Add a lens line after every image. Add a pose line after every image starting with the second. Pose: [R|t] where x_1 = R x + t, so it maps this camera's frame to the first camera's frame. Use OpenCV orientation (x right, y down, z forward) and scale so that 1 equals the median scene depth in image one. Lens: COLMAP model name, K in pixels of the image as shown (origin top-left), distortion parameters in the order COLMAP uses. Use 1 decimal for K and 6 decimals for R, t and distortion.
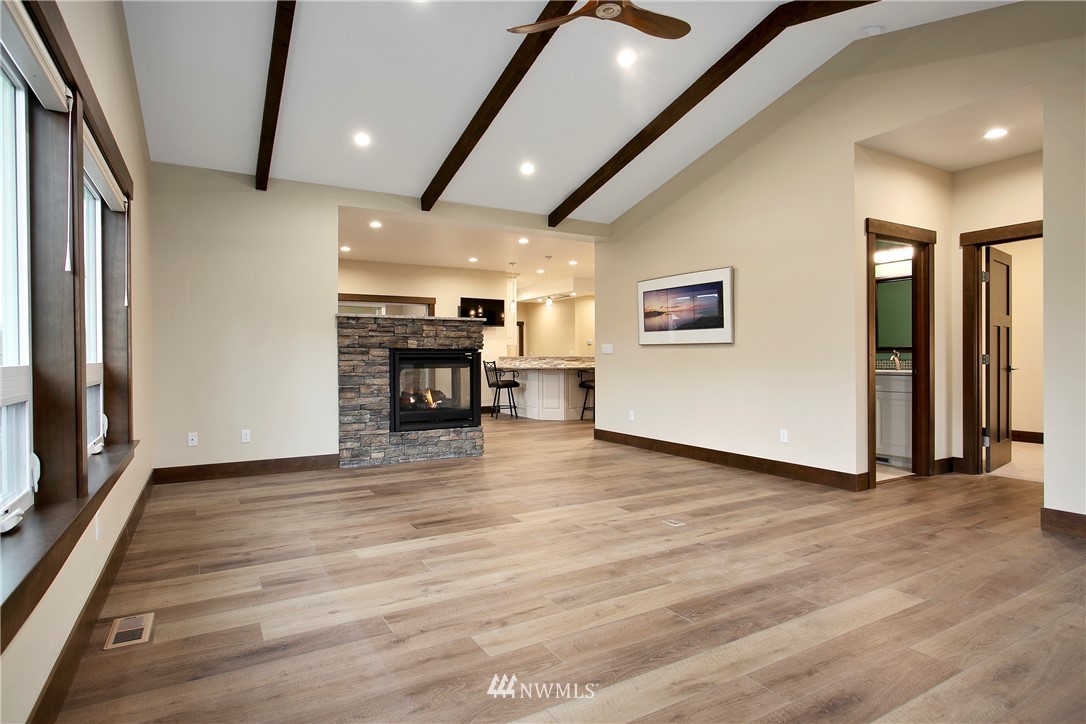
lens RADIAL K [[604.5, 0, 534.0], [0, 604.5, 362.8], [0, 0, 1]] dist [-0.022617, -0.001640]
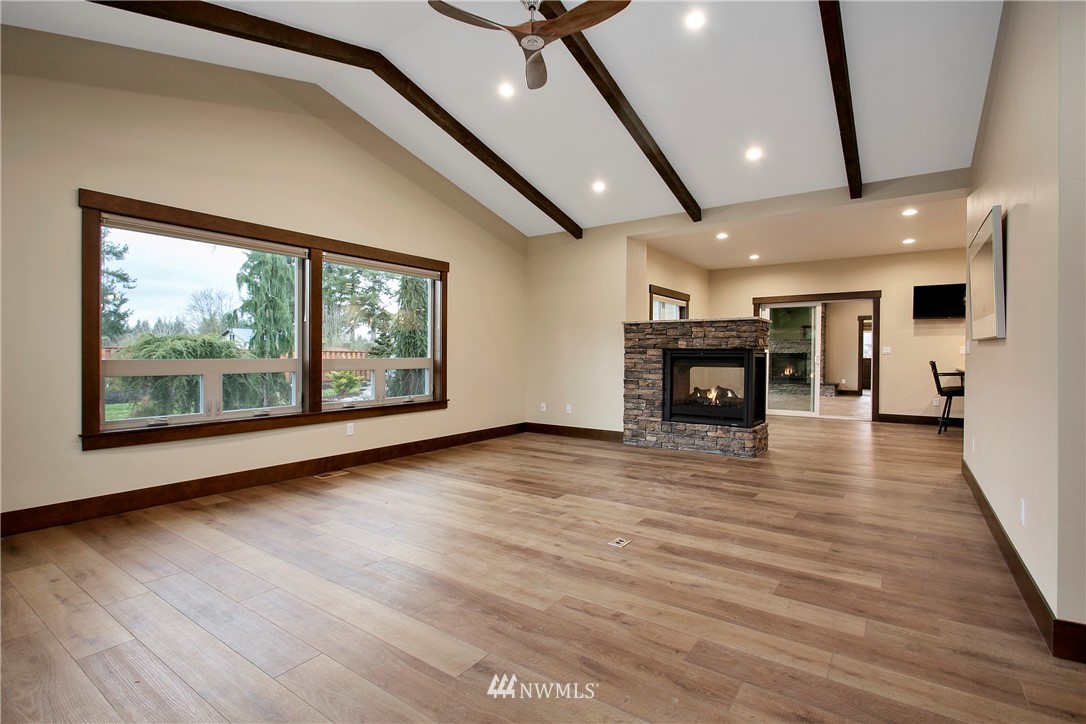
lens RADIAL K [[530.7, 0, 532.9], [0, 530.7, 362.5], [0, 0, 1]] dist [-0.055134, 0.014676]
pose [[0.373633, 0.020113, -0.927359, 0.637744], [-0.011480, 0.999789, 0.017059, -0.012337], [0.927506, 0.004272, 0.373785, 0.405571]]
